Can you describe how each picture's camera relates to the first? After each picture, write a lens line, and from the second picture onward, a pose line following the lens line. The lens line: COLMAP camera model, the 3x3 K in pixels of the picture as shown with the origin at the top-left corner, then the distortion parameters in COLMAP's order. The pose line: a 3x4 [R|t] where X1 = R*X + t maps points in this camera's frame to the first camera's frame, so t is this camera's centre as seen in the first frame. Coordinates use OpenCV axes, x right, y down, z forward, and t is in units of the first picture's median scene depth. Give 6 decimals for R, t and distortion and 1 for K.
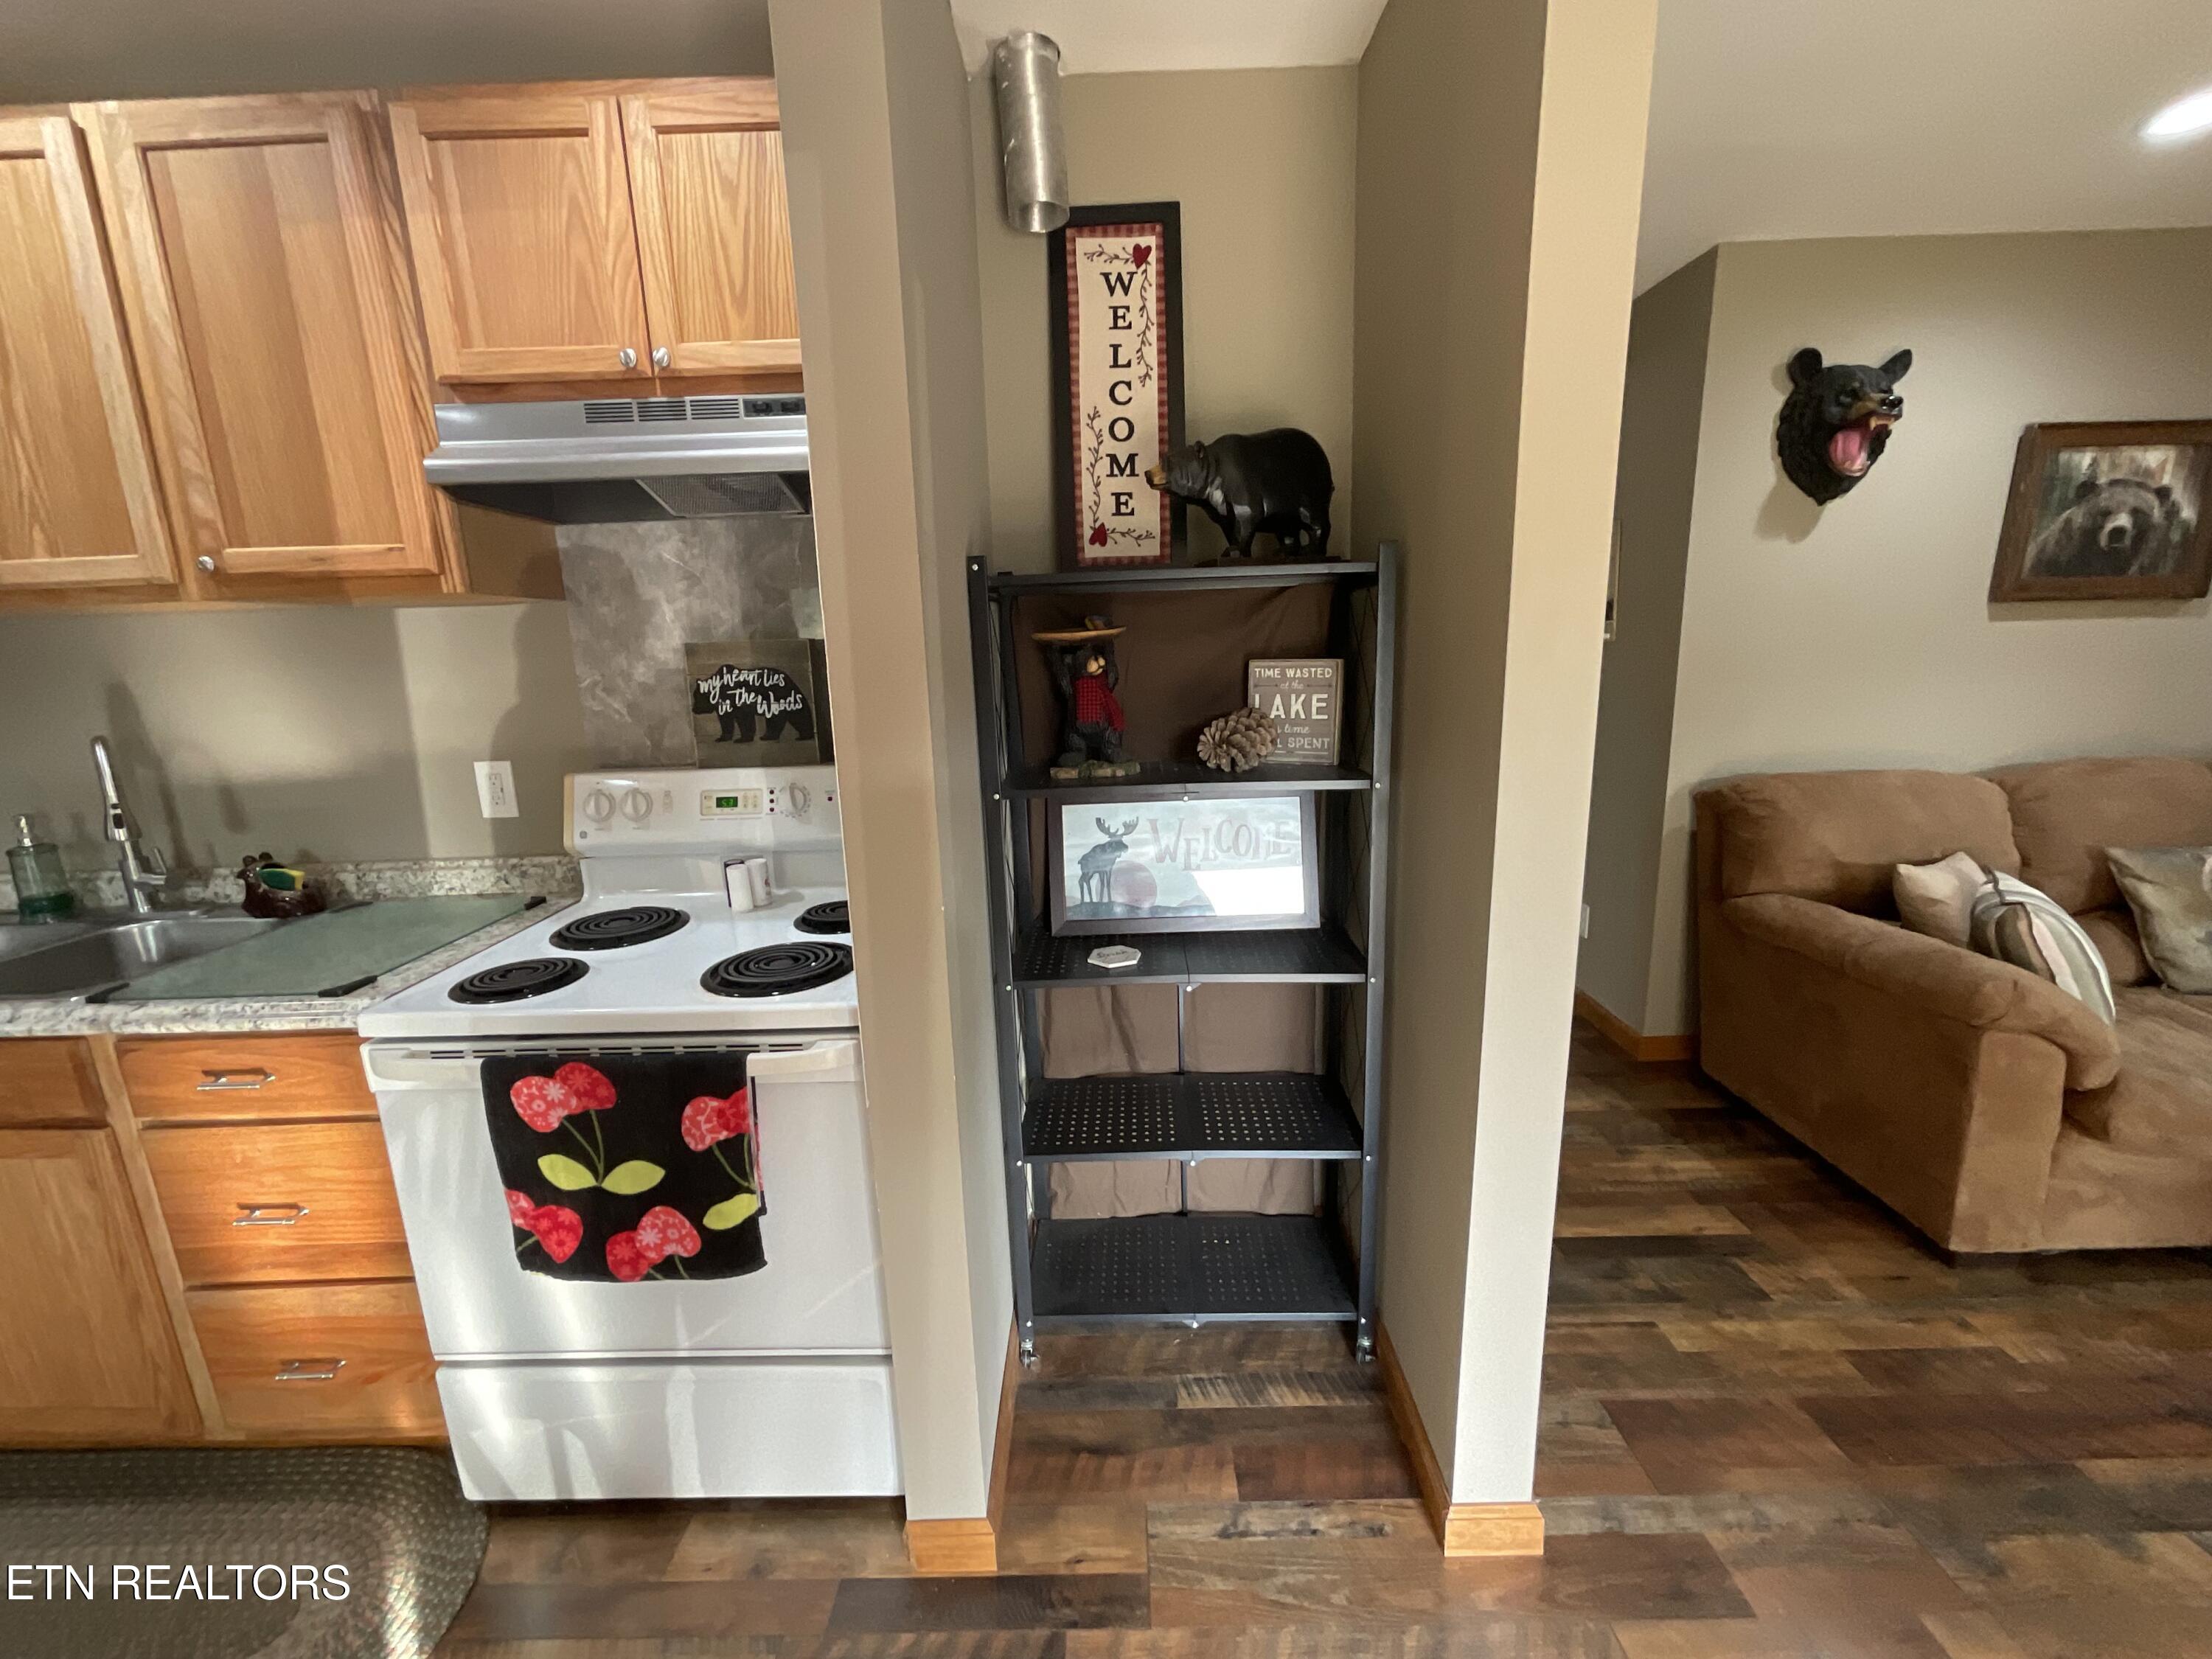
lens RADIAL K [[894.2, 0, 1099.5], [0, 894.2, 828.1], [0, 0, 1]] dist [0.003473, -0.001897]
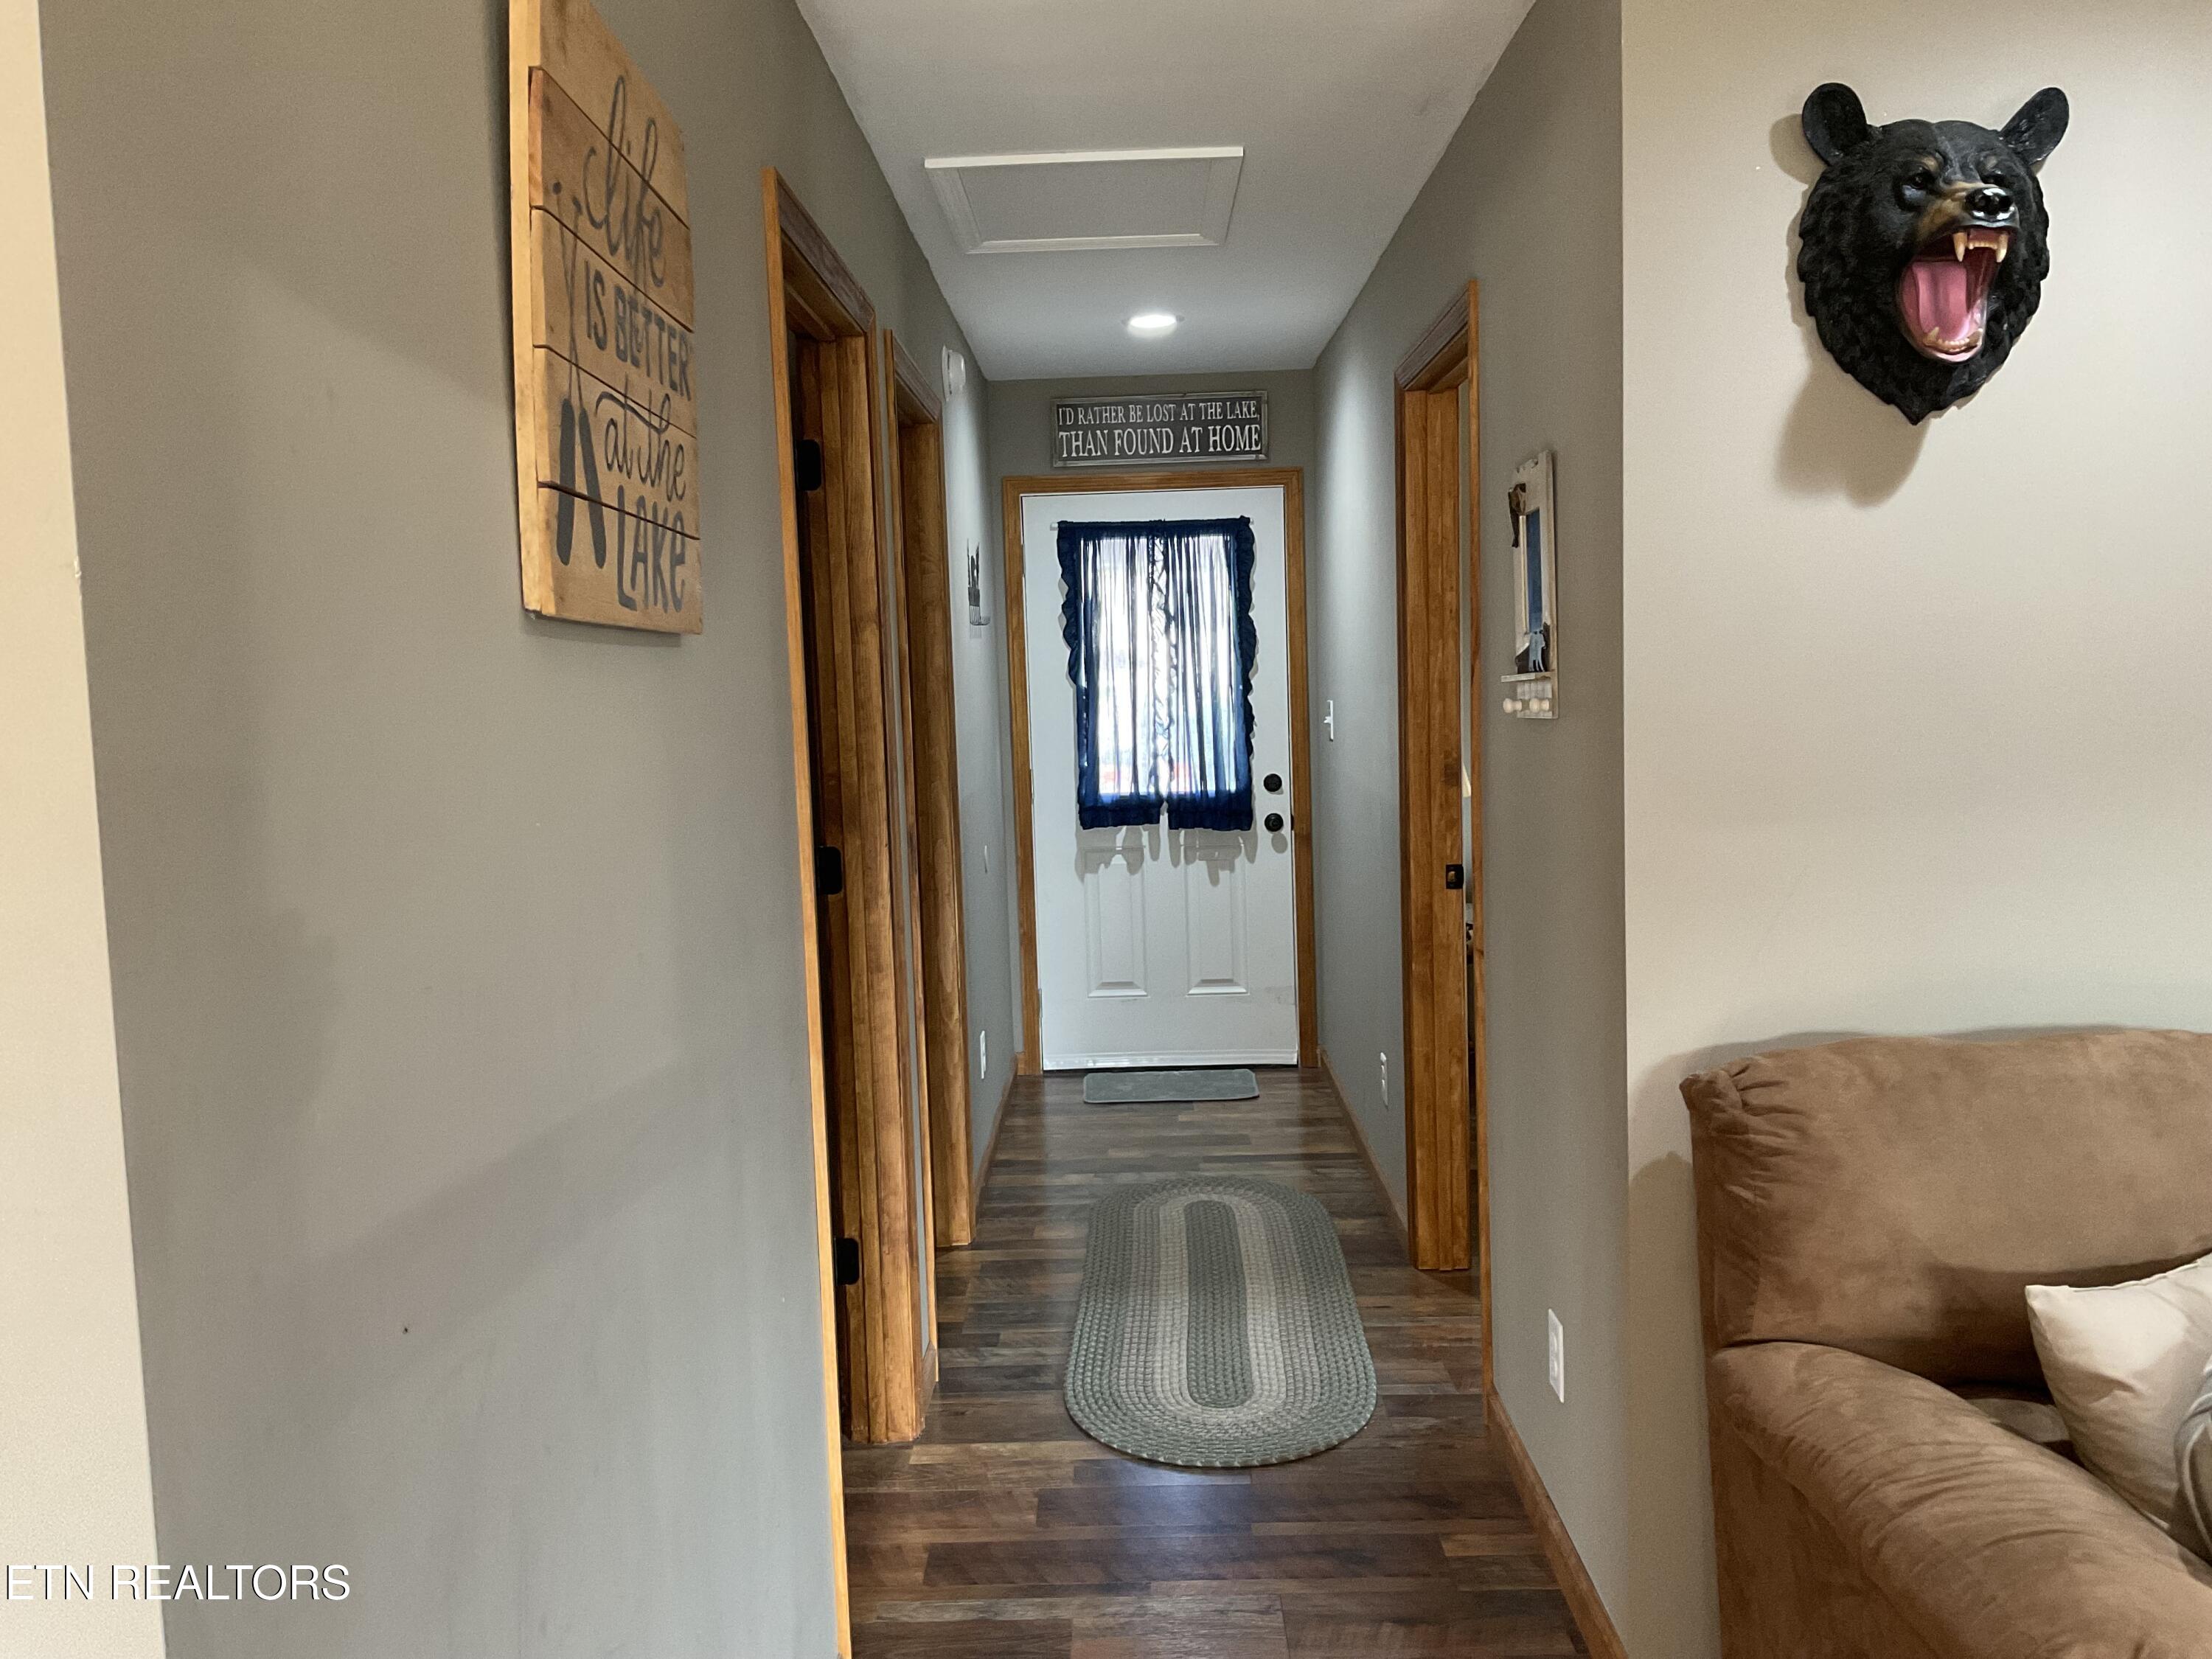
lens RADIAL K [[1826.7, 0, 1121.5], [0, 1826.7, 820.7], [0, 0, 1]] dist [0.004831, -0.029438]
pose [[0.999912, 0.005867, -0.011877, 0.501861], [-0.007233, 0.992933, -0.118454, -0.069572], [0.011098, 0.118530, 0.992889, 0.154870]]
